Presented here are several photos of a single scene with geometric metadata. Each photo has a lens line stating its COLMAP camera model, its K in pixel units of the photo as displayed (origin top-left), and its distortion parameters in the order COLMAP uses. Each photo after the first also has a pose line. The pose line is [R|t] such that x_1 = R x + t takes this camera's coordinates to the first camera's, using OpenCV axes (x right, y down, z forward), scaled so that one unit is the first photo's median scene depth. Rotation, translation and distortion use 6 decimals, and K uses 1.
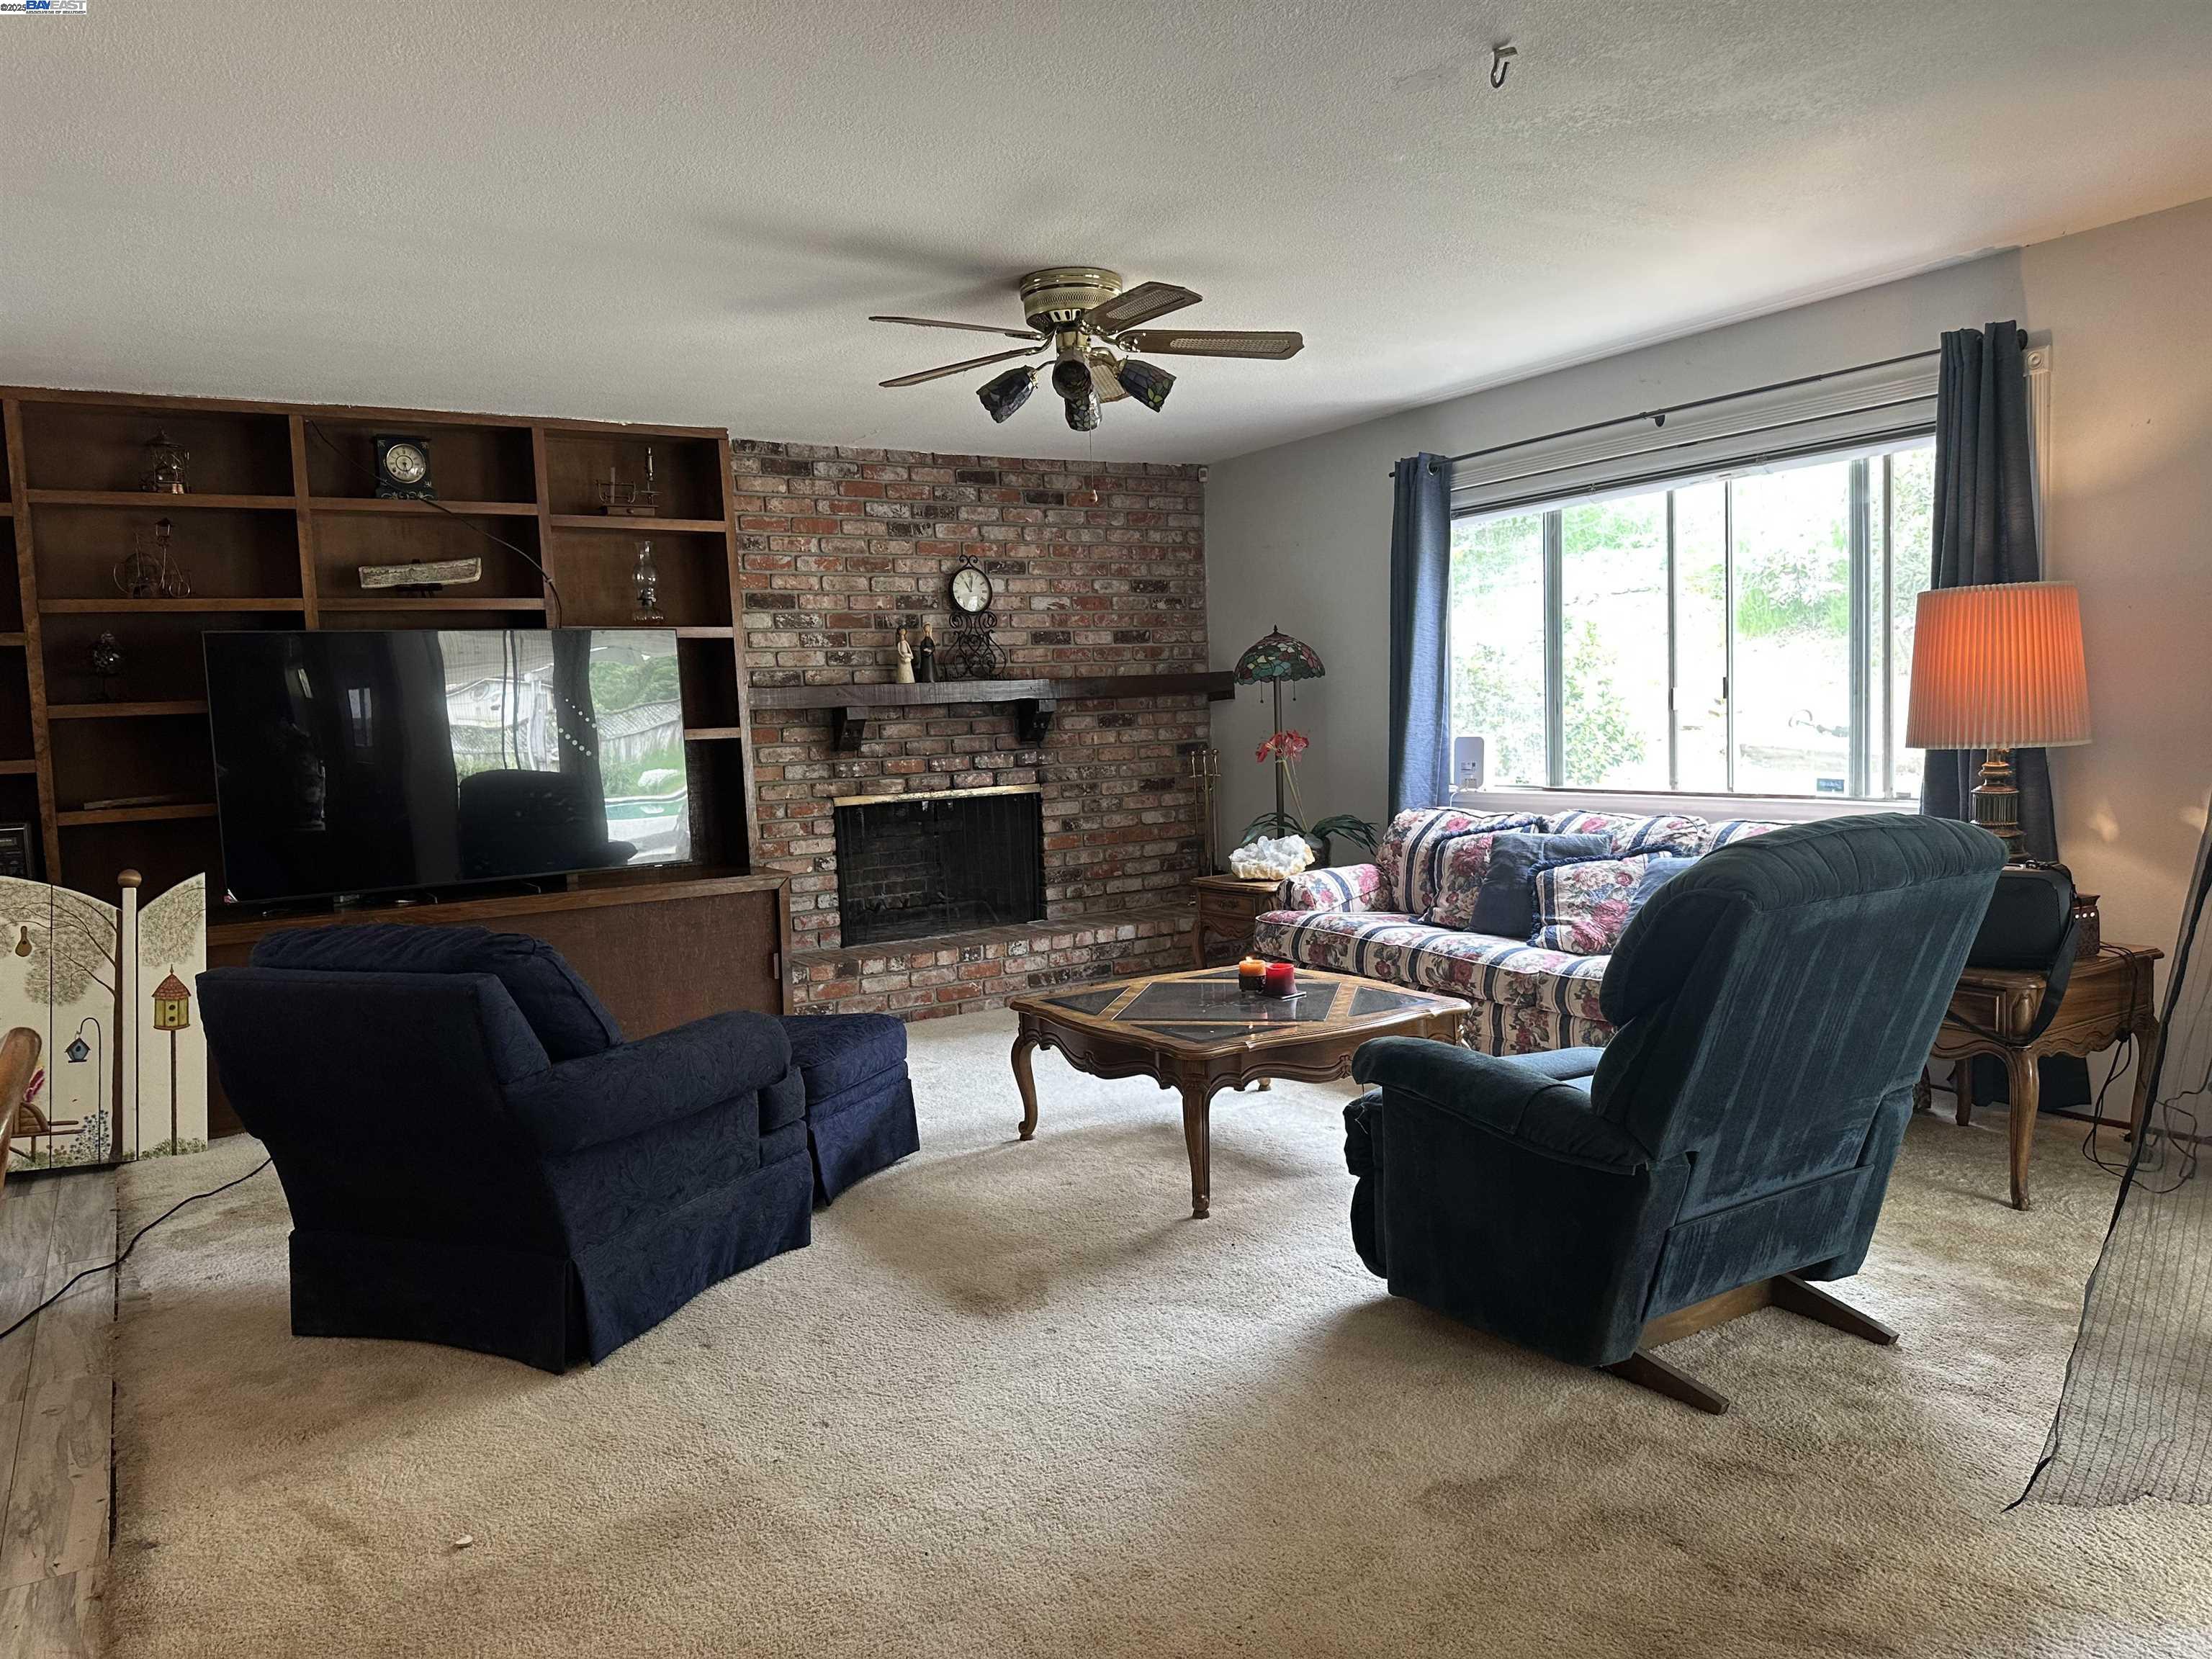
lens RADIAL K [[1529.8, 0, 1107.1], [0, 1529.8, 847.4], [0, 0, 1]] dist [0.068631, -0.058247]
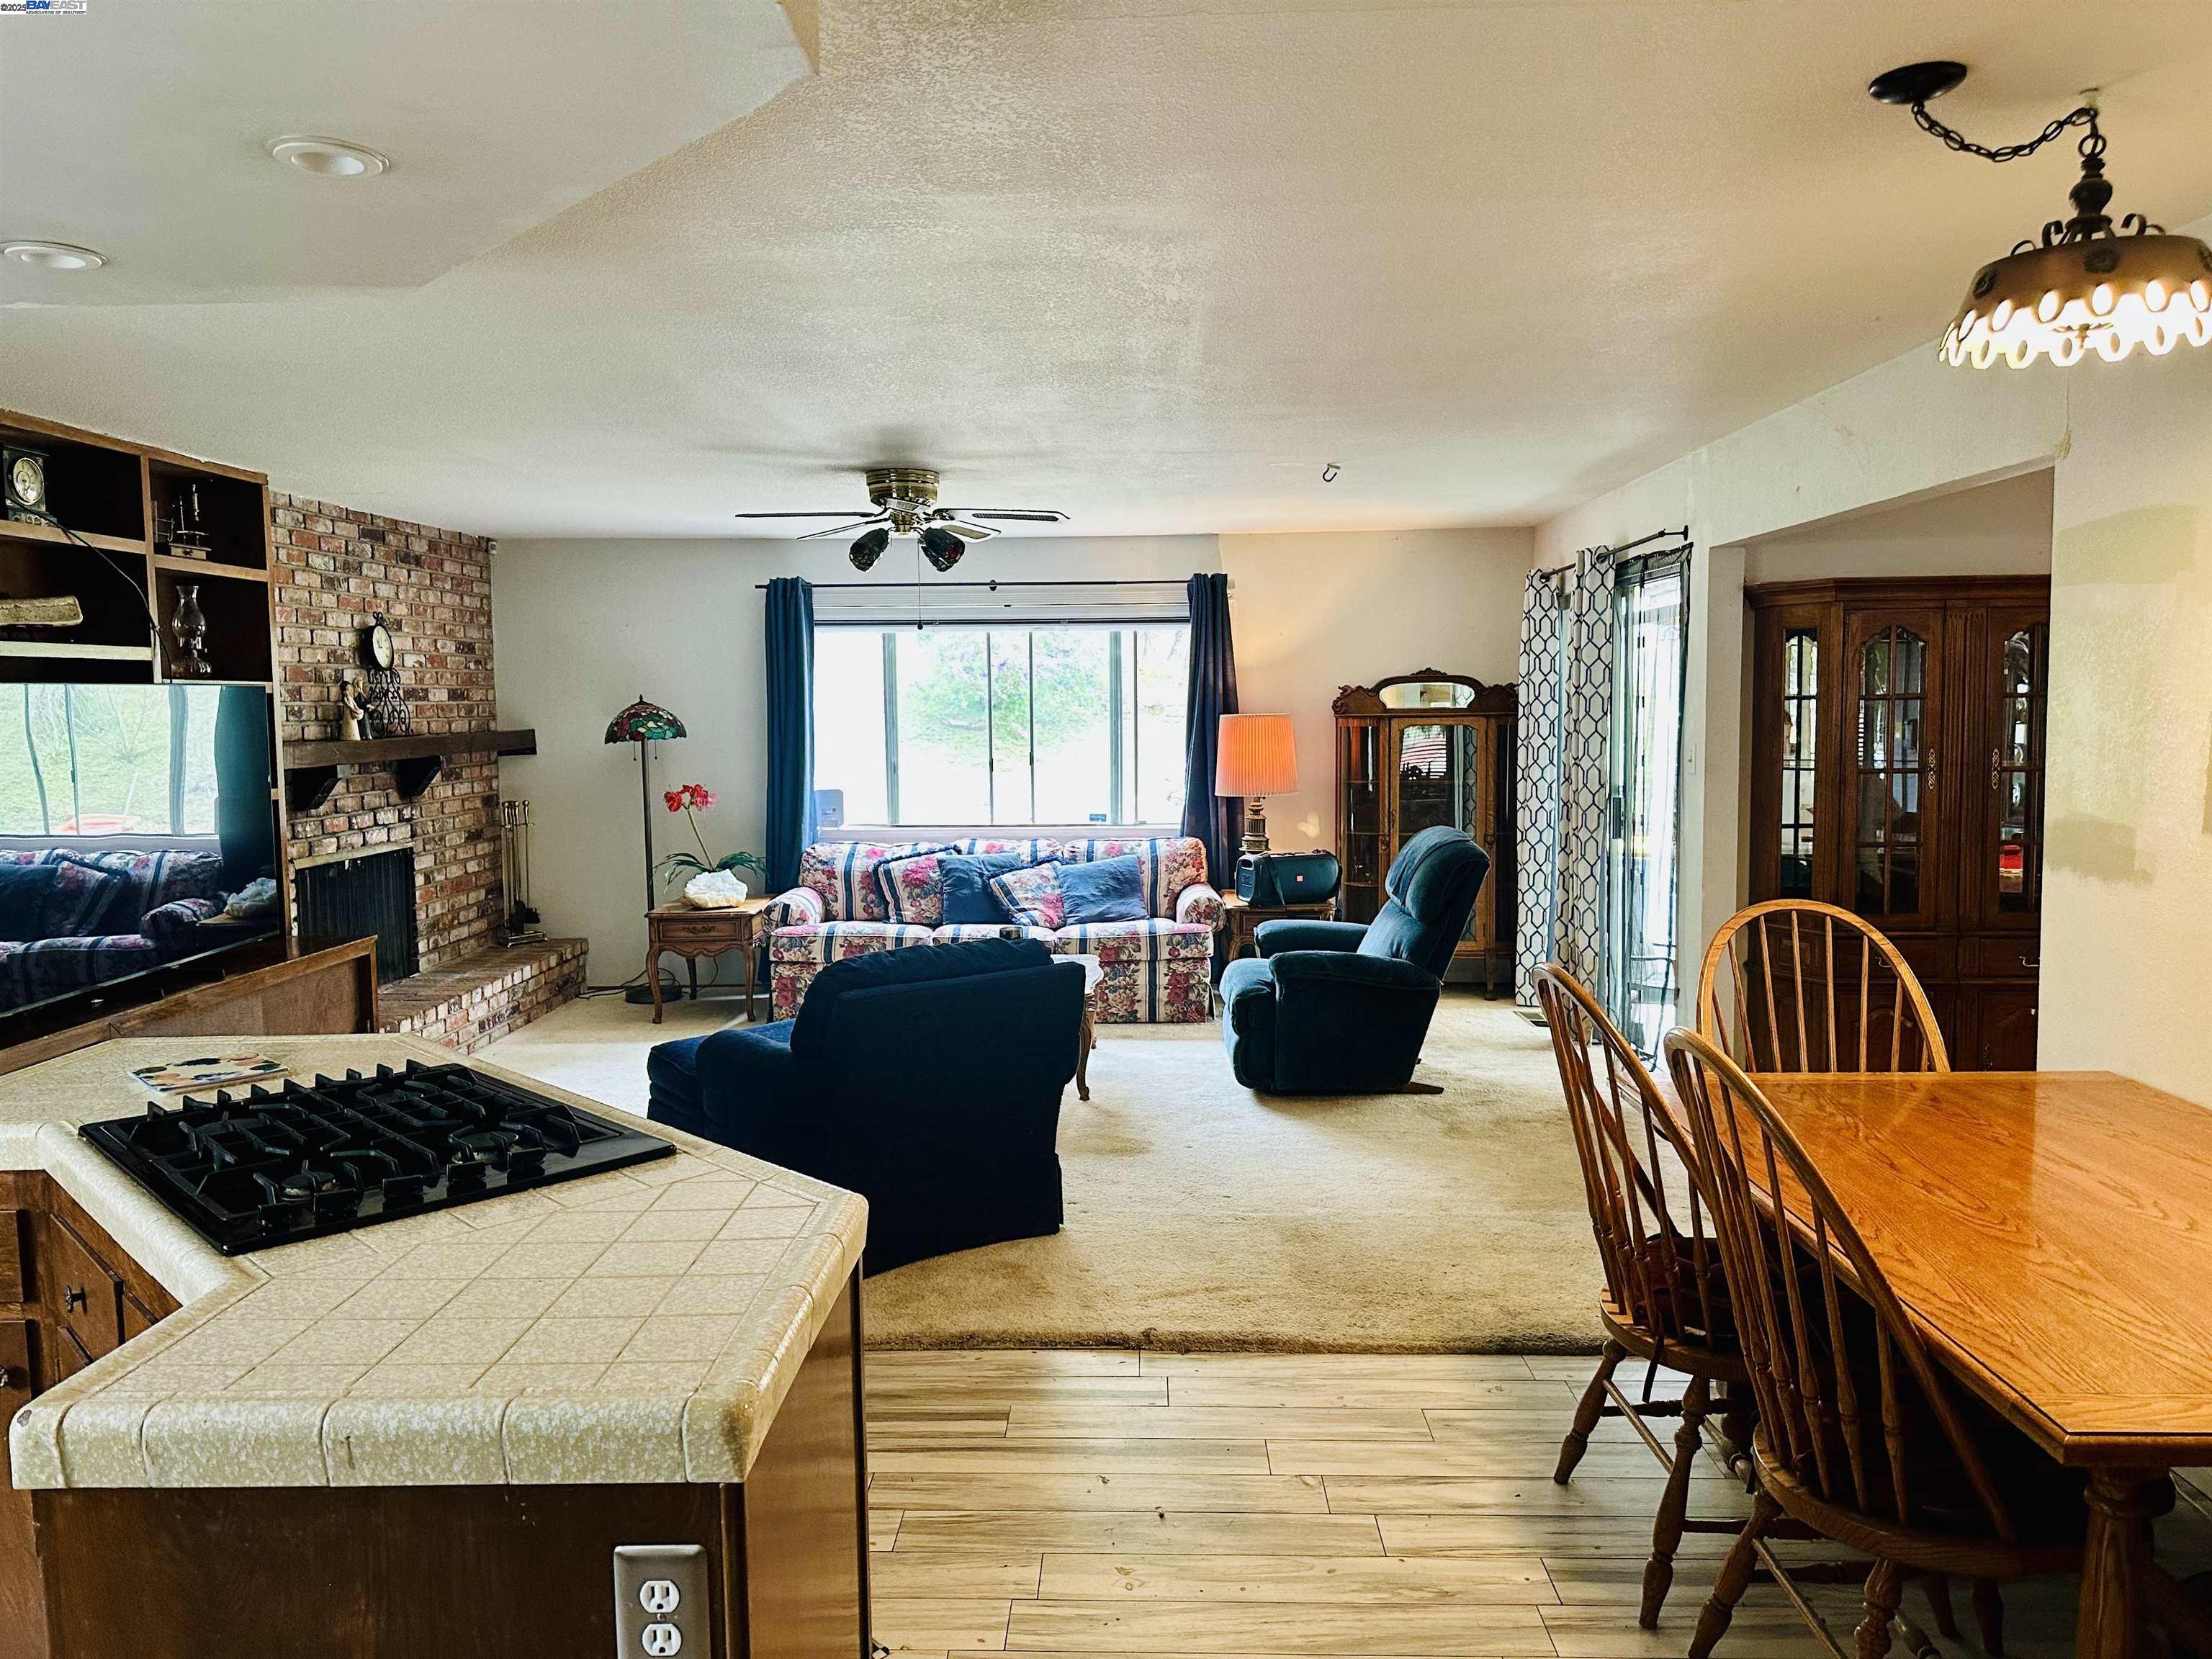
lens RADIAL K [[1529.8, 0, 1116.4], [0, 1529.8, 817.7], [0, 0, 1]] dist [0.068631, -0.058247]
pose [[0.554760, -0.029093, 0.831501, -0.688974], [0.062415, 0.998028, -0.006722, -0.020821], [-0.829666, 0.055627, 0.555482, 0.048713]]
